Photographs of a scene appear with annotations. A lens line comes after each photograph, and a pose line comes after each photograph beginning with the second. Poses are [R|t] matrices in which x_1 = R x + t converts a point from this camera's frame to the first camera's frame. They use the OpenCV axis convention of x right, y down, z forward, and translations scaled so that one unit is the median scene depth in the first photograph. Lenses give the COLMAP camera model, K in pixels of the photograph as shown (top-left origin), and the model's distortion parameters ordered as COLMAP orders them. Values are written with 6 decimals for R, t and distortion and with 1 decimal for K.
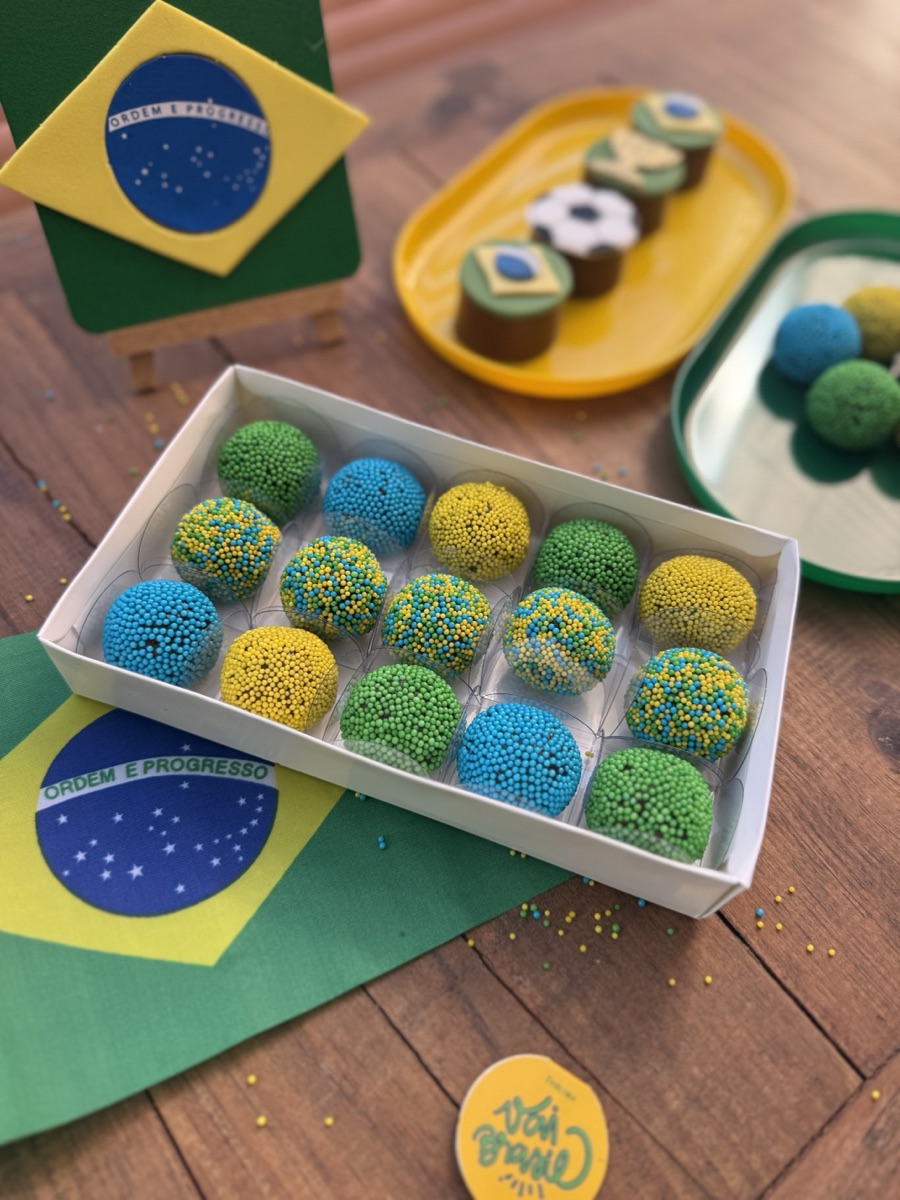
lens RADIAL K [[848.4, 0, 450.0], [0, 848.4, 600.0], [0, 0, 1]] dist [0.061632, -0.114191]
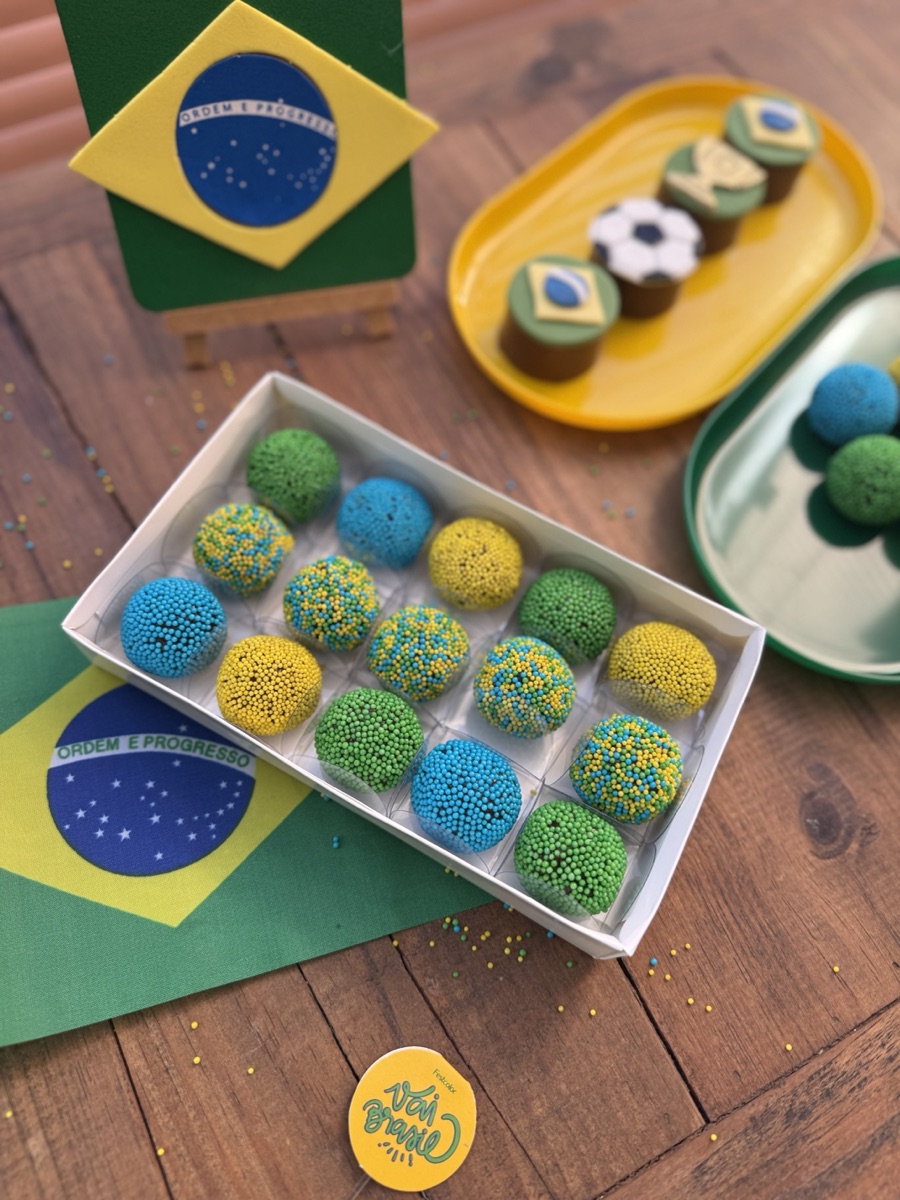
lens RADIAL K [[848.4, 0, 450.0], [0, 848.4, 600.0], [0, 0, 1]] dist [0.061632, -0.114191]
pose [[0.985514, 0.155380, -0.067964, 0.096347], [-0.144880, 0.979657, 0.138860, -0.212132], [0.088158, -0.127002, 0.987977, -0.076291]]
